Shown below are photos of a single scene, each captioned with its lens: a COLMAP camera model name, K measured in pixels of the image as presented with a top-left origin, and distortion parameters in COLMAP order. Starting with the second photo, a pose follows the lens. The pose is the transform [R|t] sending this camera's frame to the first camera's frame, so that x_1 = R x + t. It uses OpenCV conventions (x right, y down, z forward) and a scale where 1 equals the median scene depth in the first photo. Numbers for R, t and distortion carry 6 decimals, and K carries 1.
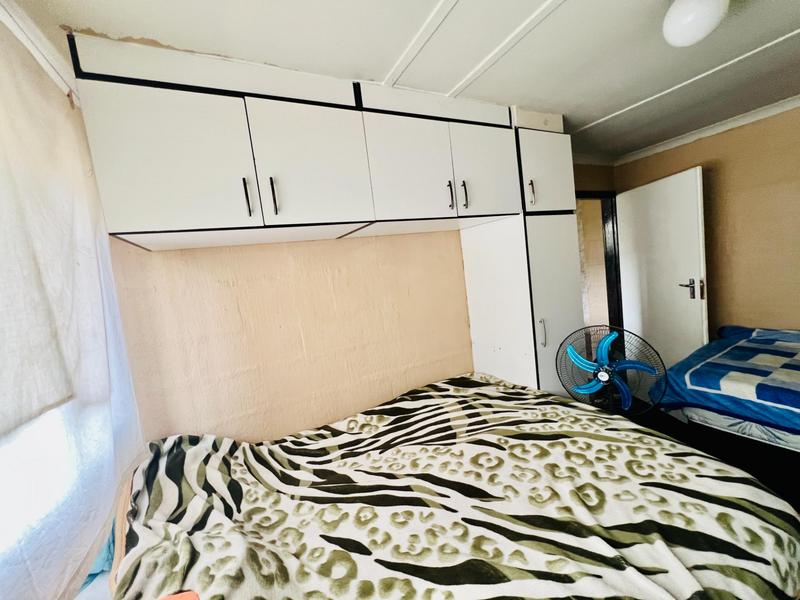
lens RADIAL K [[319.3, 0, 399.4], [0, 319.3, 298.1], [0, 0, 1]] dist [-0.003032, 0.000569]
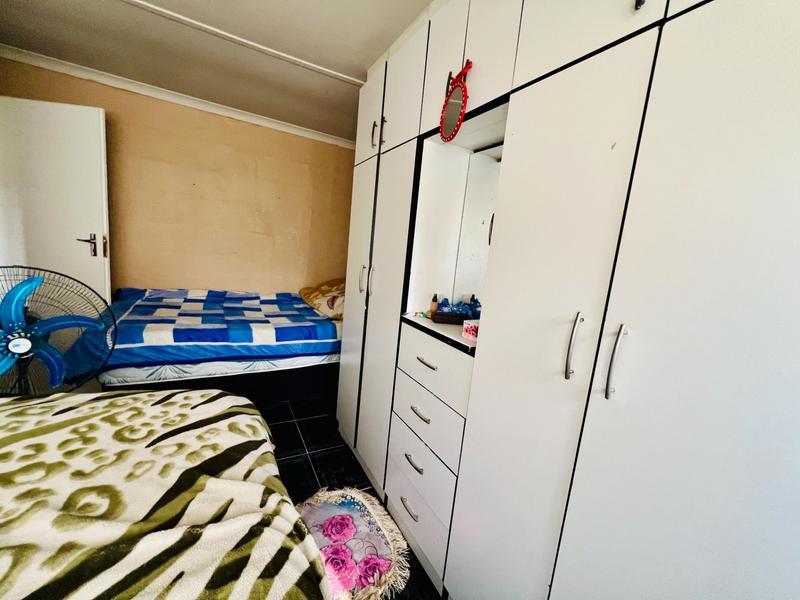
lens RADIAL K [[319.3, 0, 399.4], [0, 319.3, 298.1], [0, 0, 1]] dist [-0.003032, 0.000569]
pose [[-0.051335, -0.030590, 0.998213, -0.035052], [-0.010662, 0.999491, 0.030081, 0.141760], [-0.998625, -0.009099, -0.051635, 0.319440]]
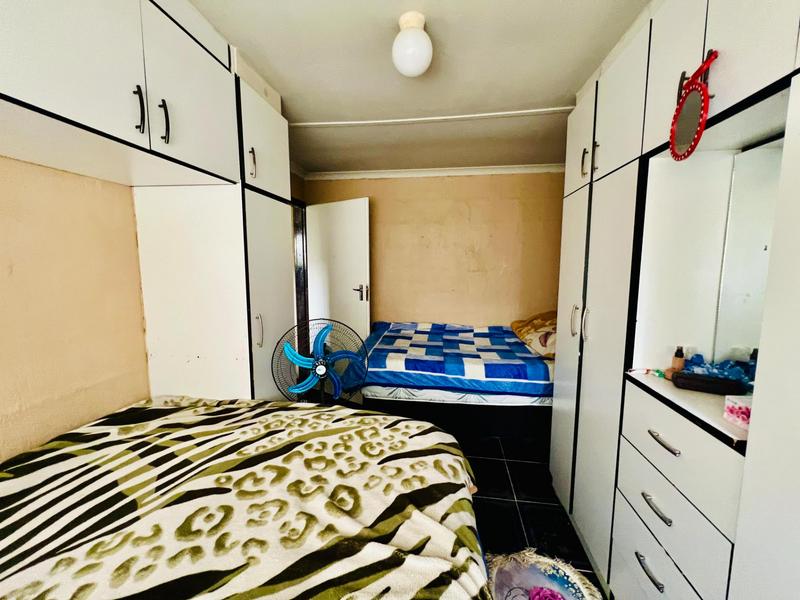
lens RADIAL K [[319.3, 0, 399.4], [0, 319.3, 298.1], [0, 0, 1]] dist [-0.003032, 0.000569]
pose [[0.572238, 0.033292, 0.819412, -0.048037], [-0.003838, 0.999273, -0.037919, 0.067577], [-0.820079, 0.018554, 0.571950, 0.261919]]
